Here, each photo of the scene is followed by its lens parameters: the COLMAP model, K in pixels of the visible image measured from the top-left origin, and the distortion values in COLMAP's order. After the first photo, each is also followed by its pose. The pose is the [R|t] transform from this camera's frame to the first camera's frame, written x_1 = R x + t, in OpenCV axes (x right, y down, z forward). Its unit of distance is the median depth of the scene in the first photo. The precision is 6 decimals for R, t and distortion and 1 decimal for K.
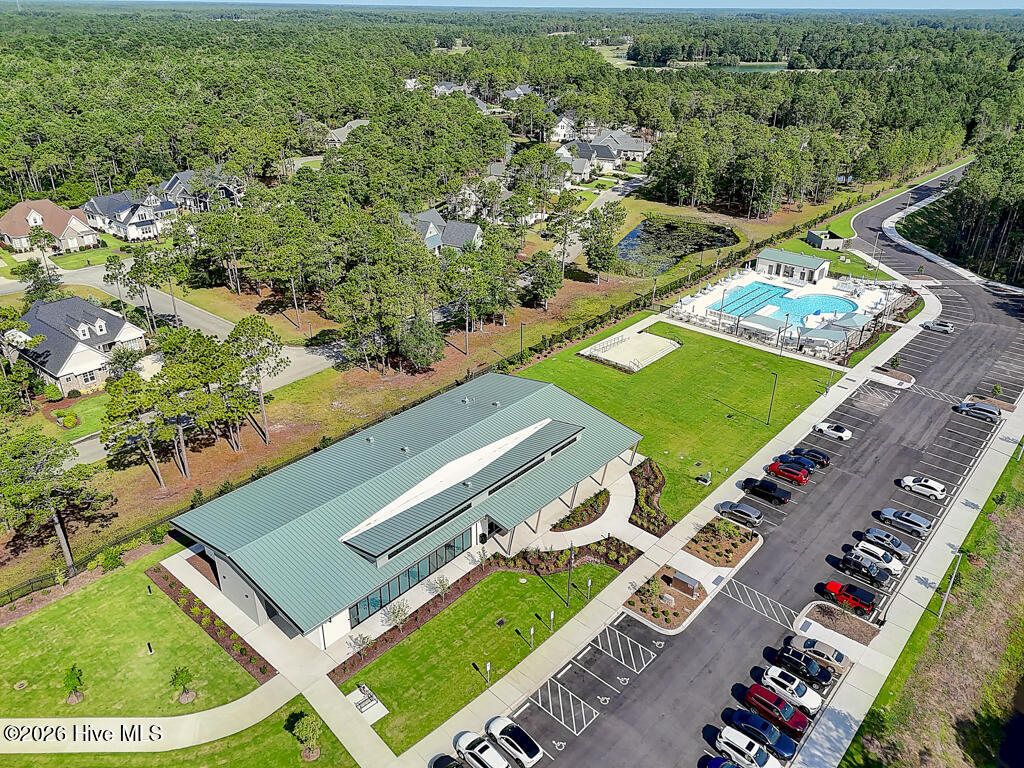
lens RADIAL K [[747.5, 0, 512.0], [0, 747.5, 384.0], [0, 0, 1]] dist [0.073119, -0.065031]
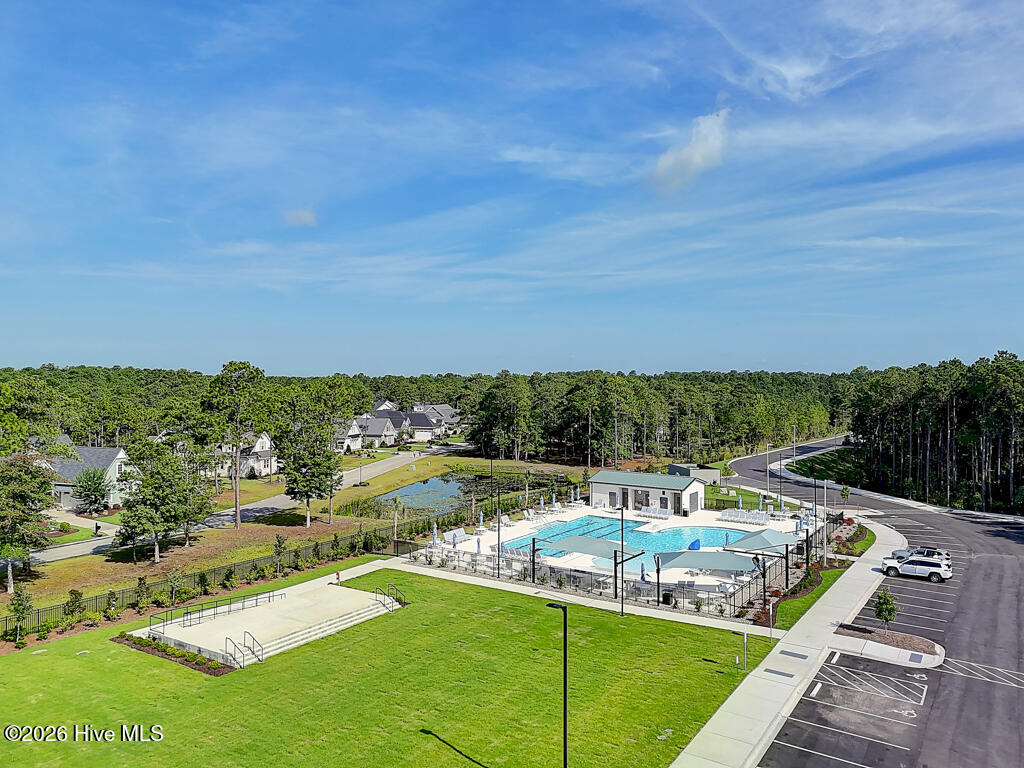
lens RADIAL K [[747.5, 0, 512.0], [0, 747.5, 384.0], [0, 0, 1]] dist [0.073119, -0.065031]
pose [[0.990312, -0.005122, 0.138763, 0.185752], [0.066153, 0.896025, -0.439047, 0.023005], [-0.122086, 0.443973, 0.887684, 0.451031]]
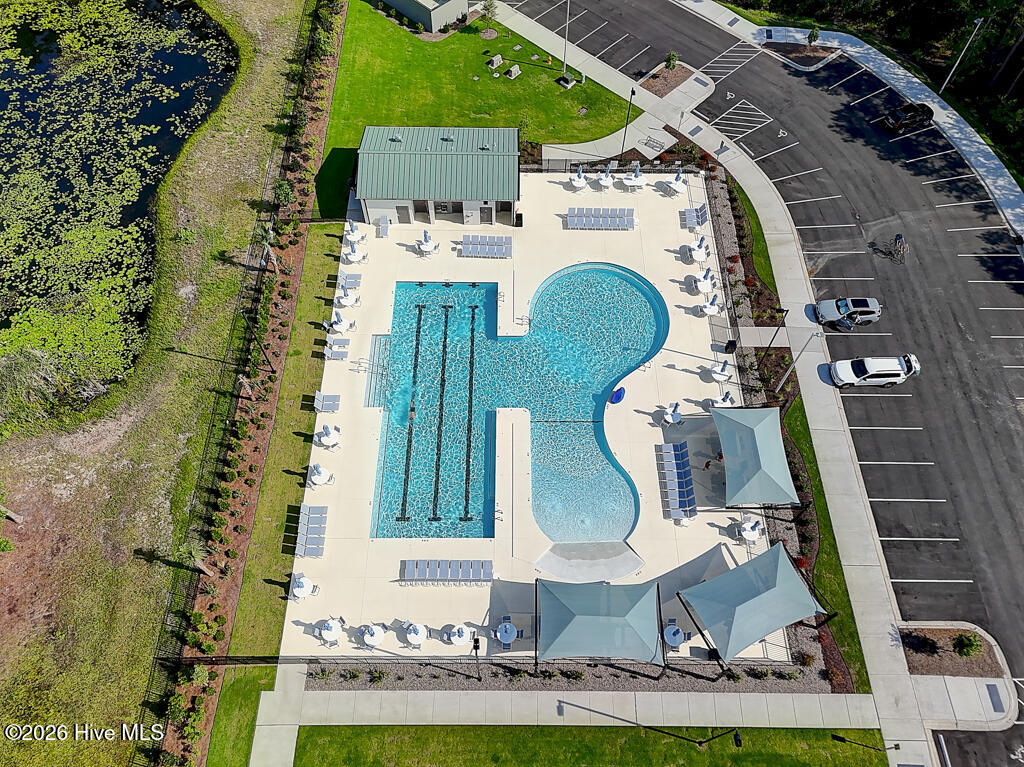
lens RADIAL K [[747.5, 0, 512.0], [0, 747.5, 383.5], [0, 0, 1]] dist [0.073119, -0.065031]
pose [[0.748879, -0.568123, 0.341198, 0.208092], [0.290979, 0.744457, 0.600928, -0.311586], [-0.595408, -0.350742, 0.722820, 0.673043]]
